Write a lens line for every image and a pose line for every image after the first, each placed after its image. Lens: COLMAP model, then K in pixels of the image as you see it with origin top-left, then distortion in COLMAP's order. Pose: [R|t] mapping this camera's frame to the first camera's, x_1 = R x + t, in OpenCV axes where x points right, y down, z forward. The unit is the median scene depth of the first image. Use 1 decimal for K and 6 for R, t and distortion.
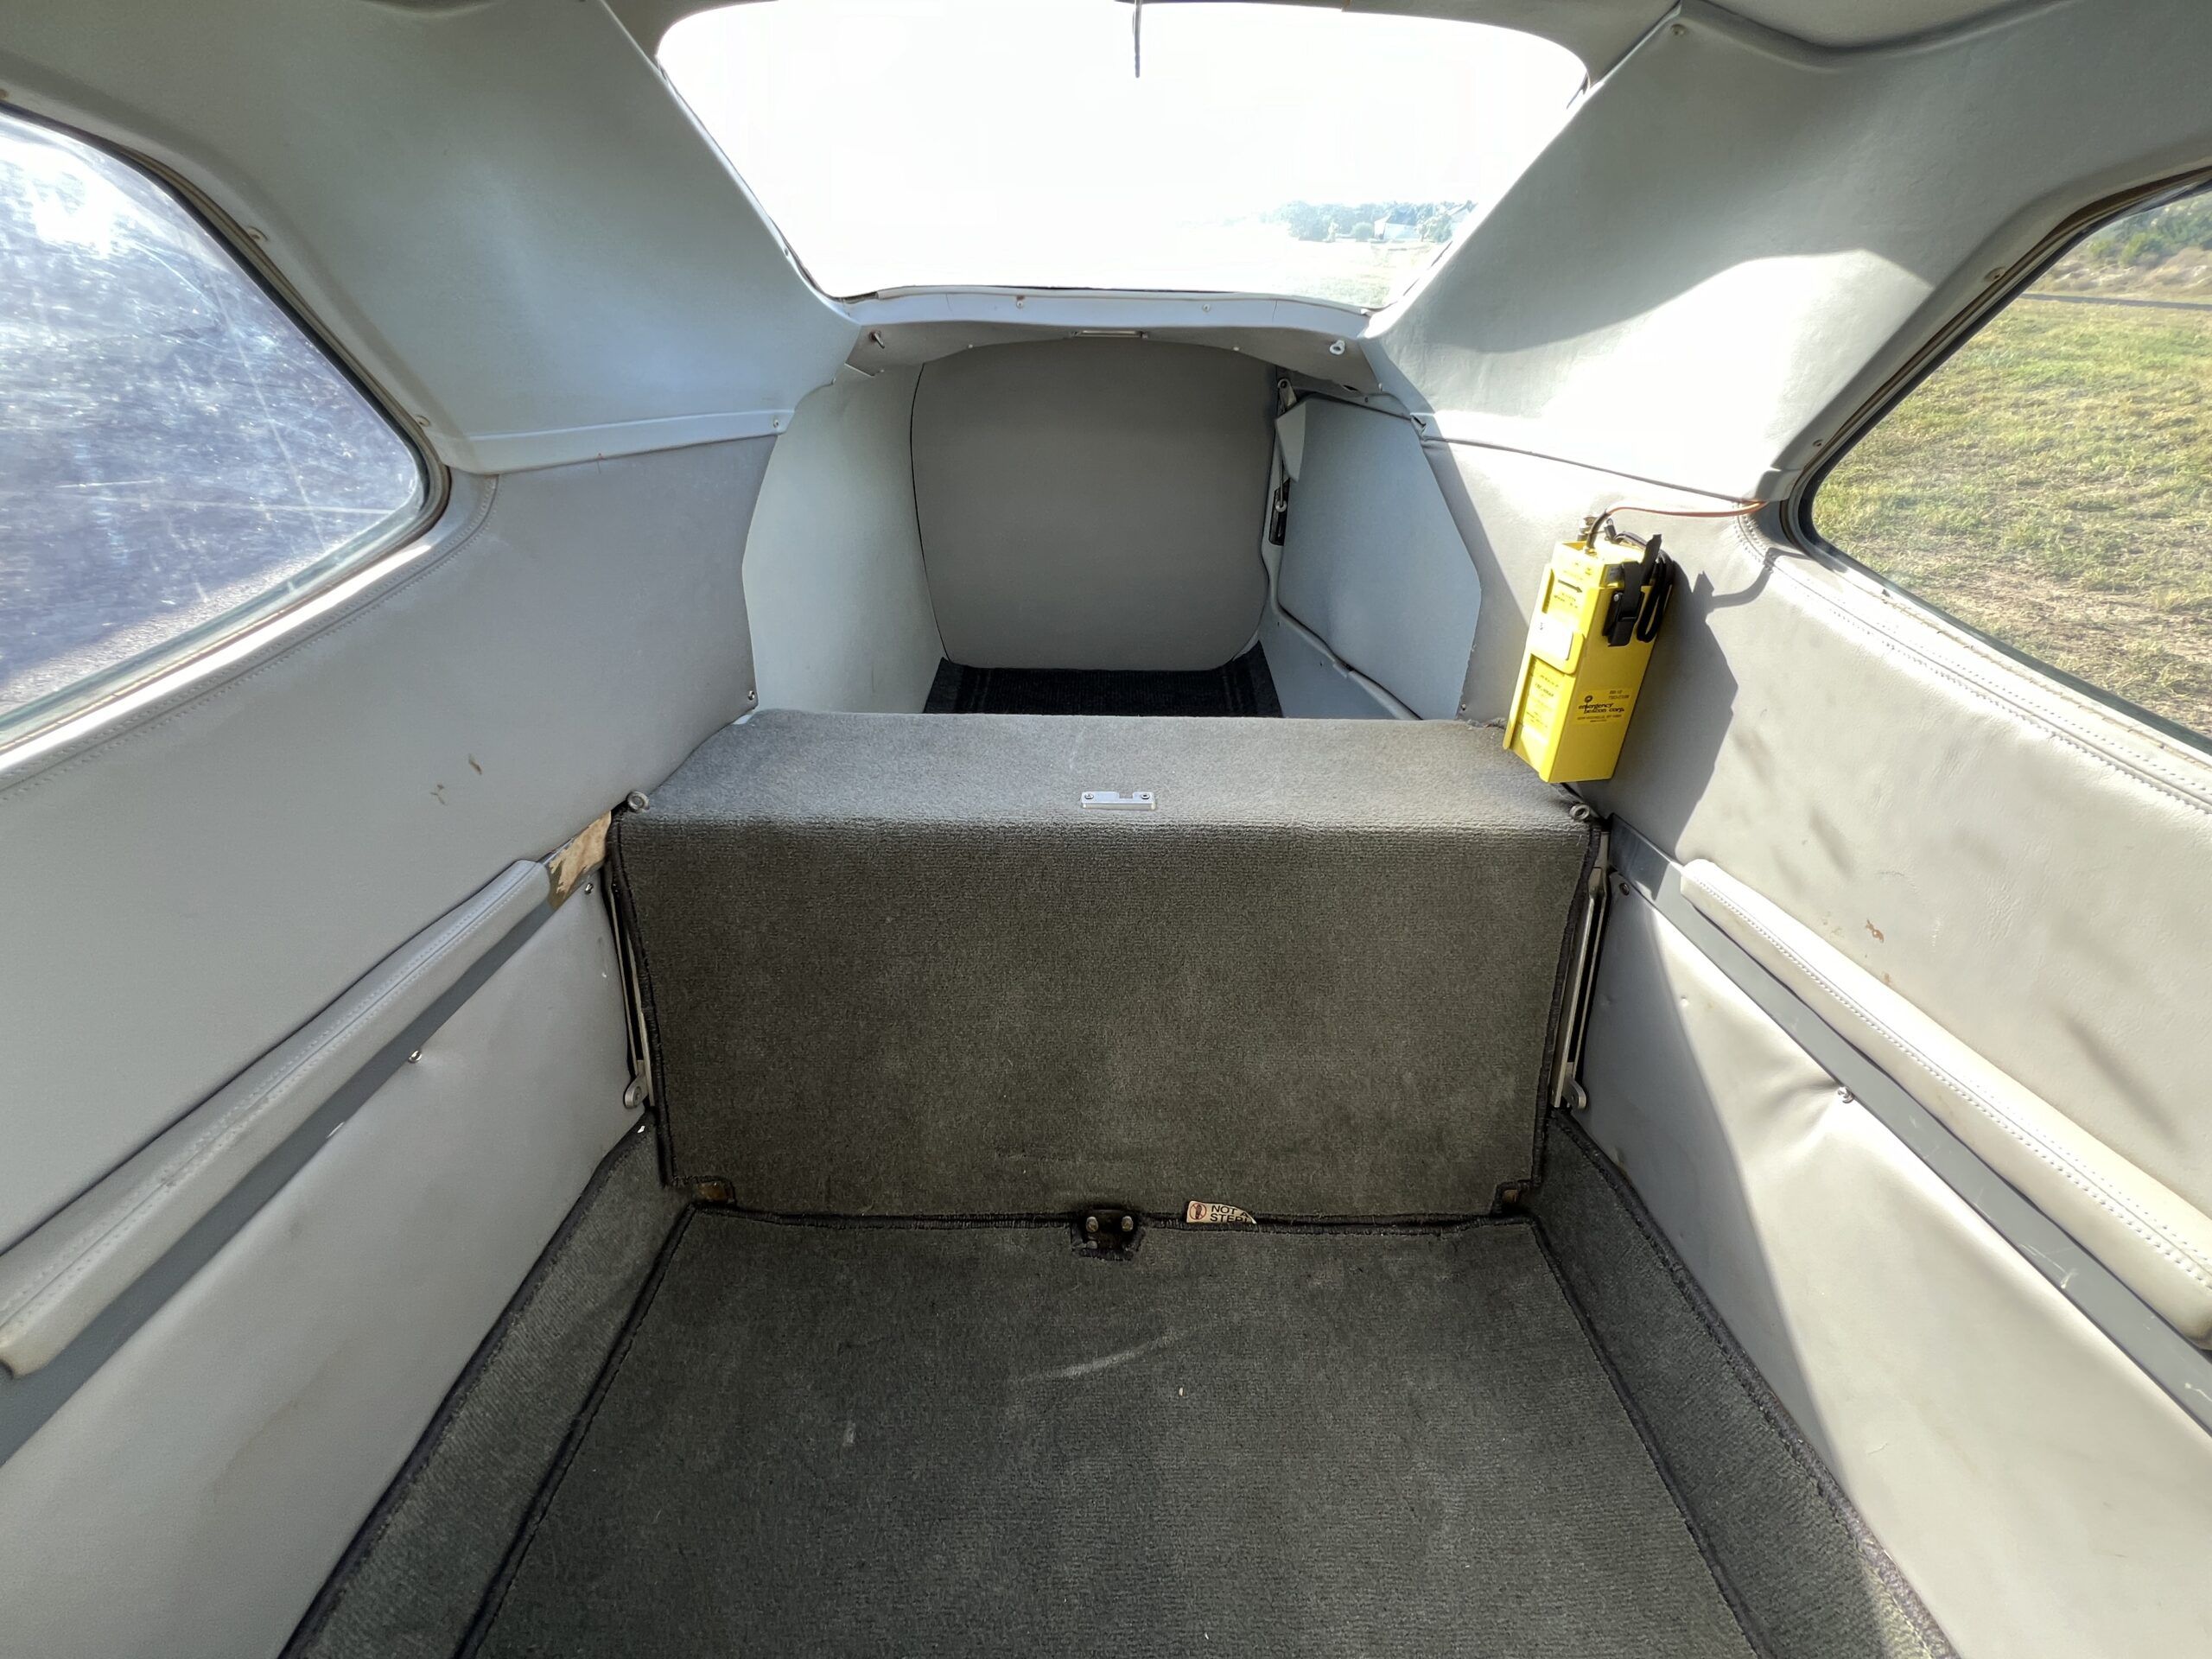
lens RADIAL K [[889.1, 0, 1109.8], [0, 889.1, 824.3], [0, 0, 1]] dist [0.003318, -0.000530]
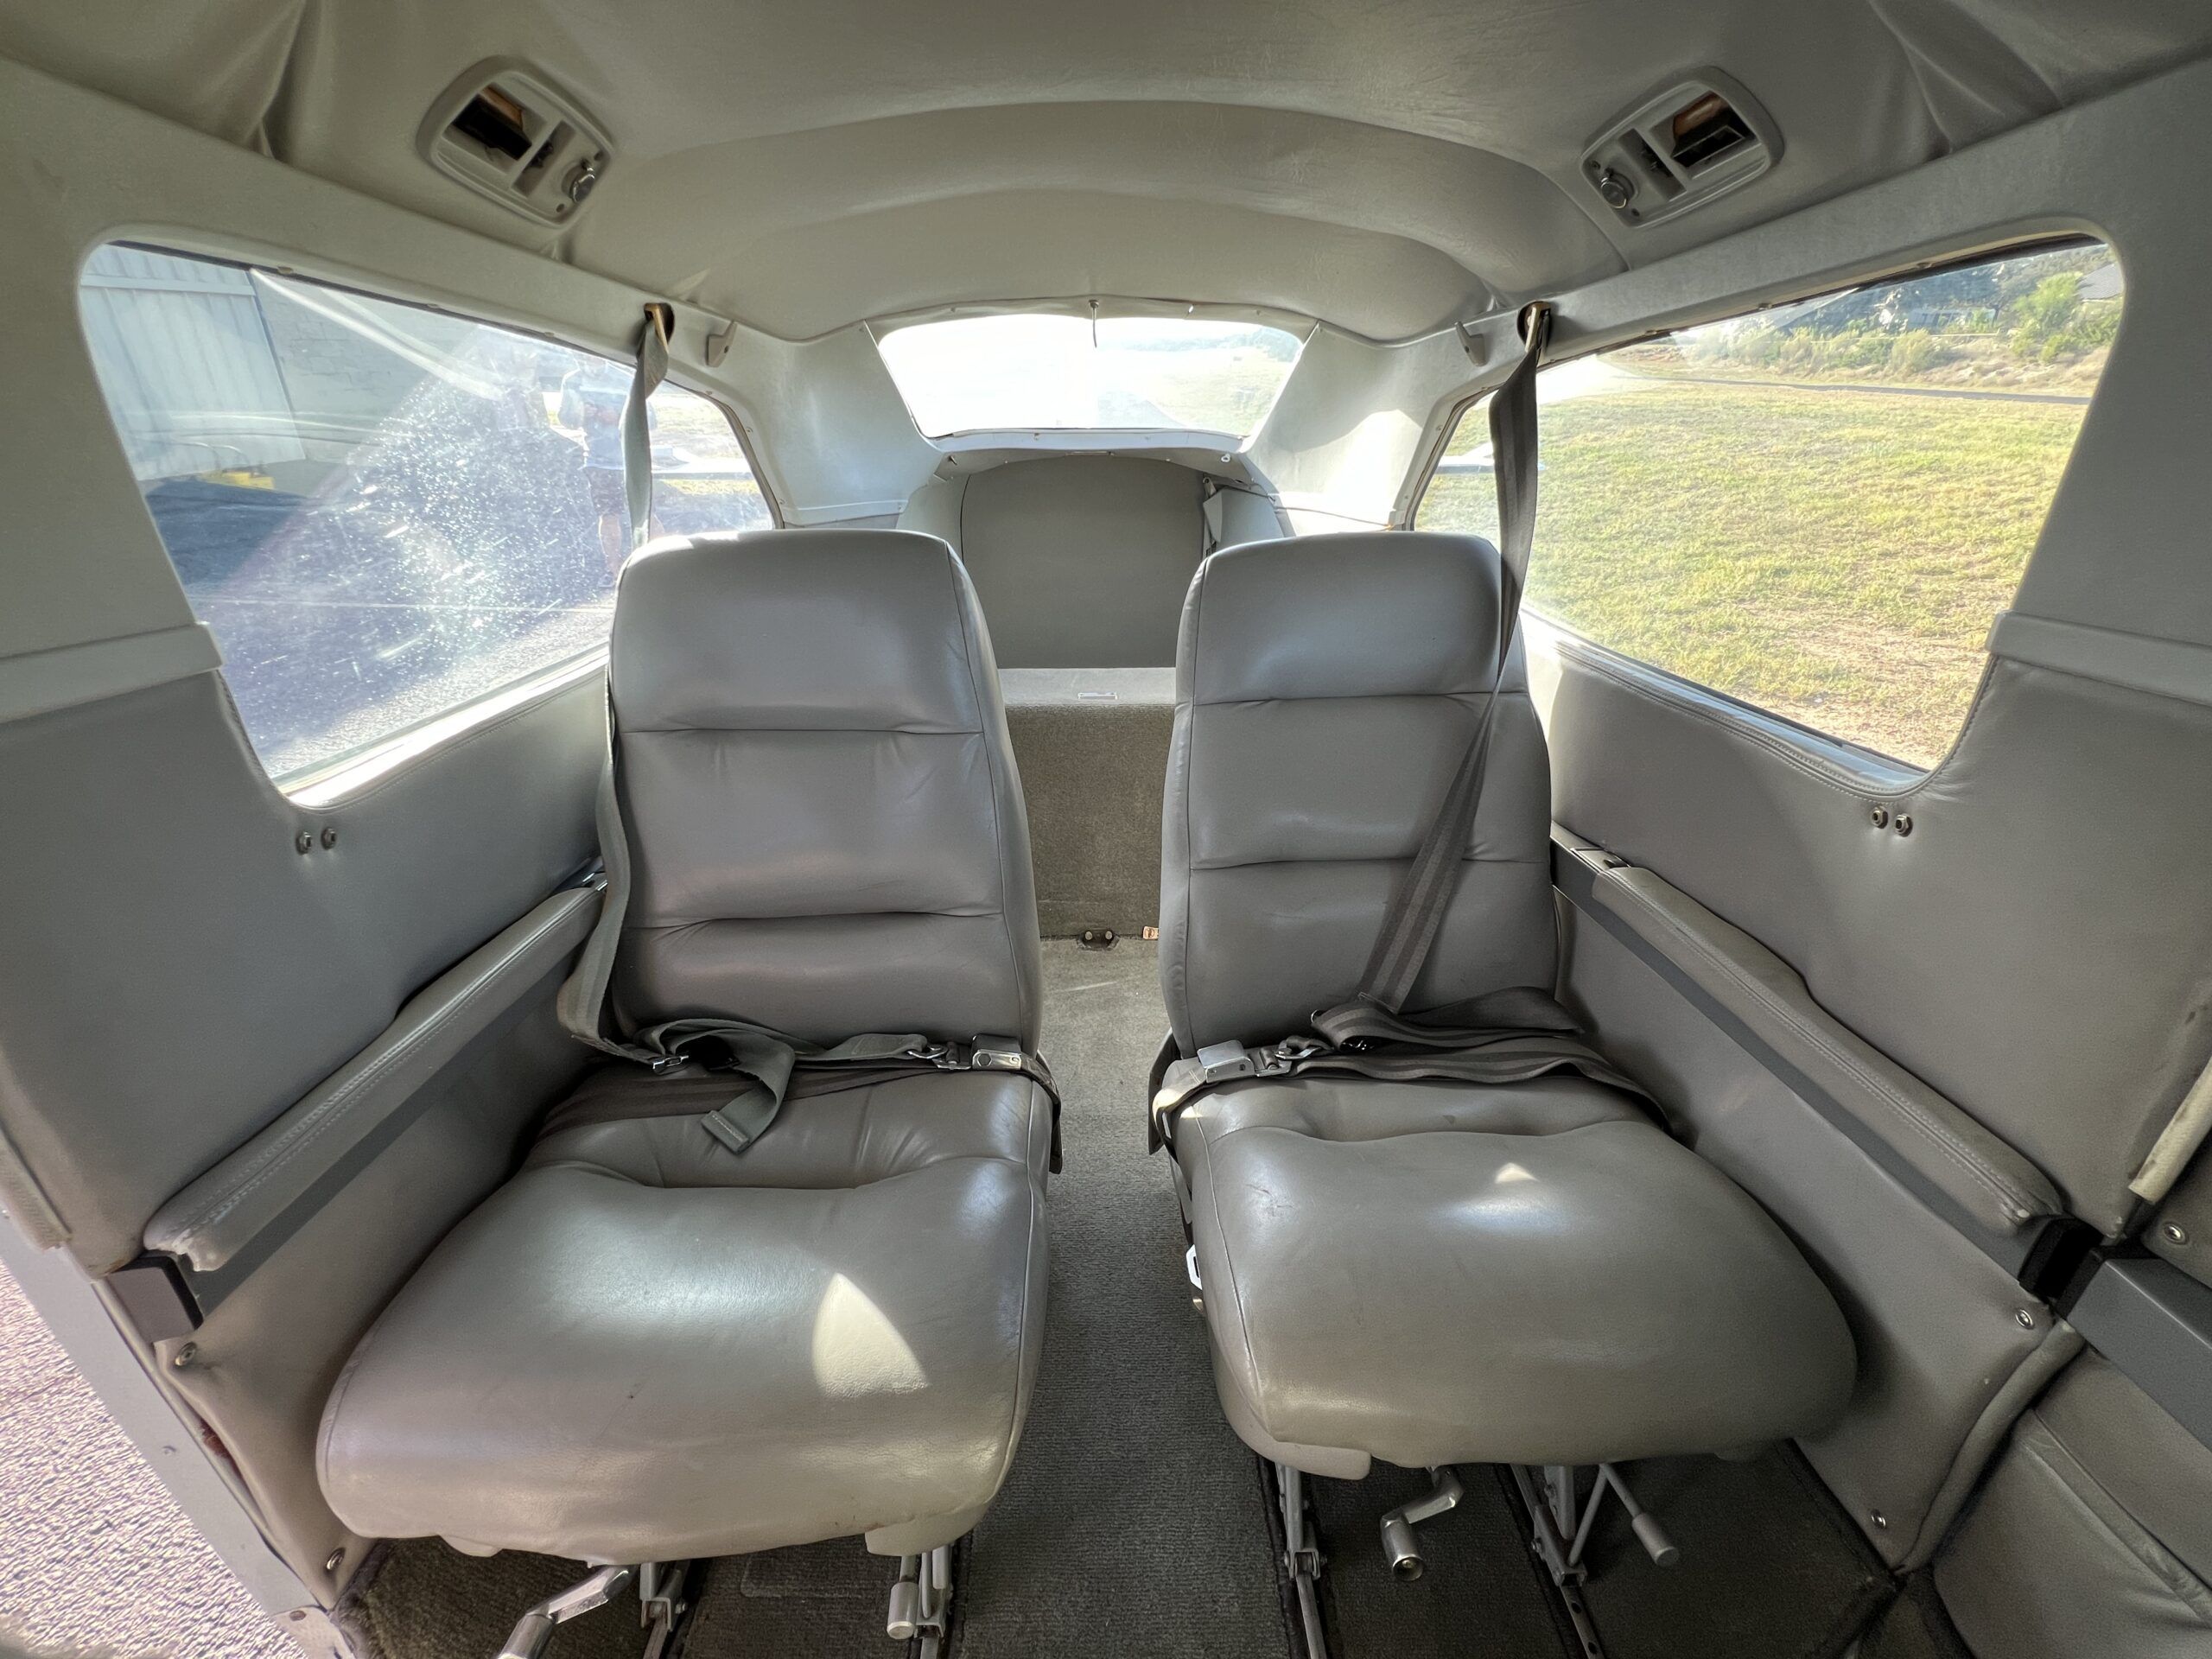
lens RADIAL K [[889.1, 0, 1102.3], [0, 889.1, 837.6], [0, 0, 1]] dist [0.003318, -0.000530]
pose [[0.999784, -0.020744, -0.001490, 0.002378], [0.020533, 0.995922, -0.087849, 0.071462], [0.003306, 0.087799, 0.996133, -0.136332]]
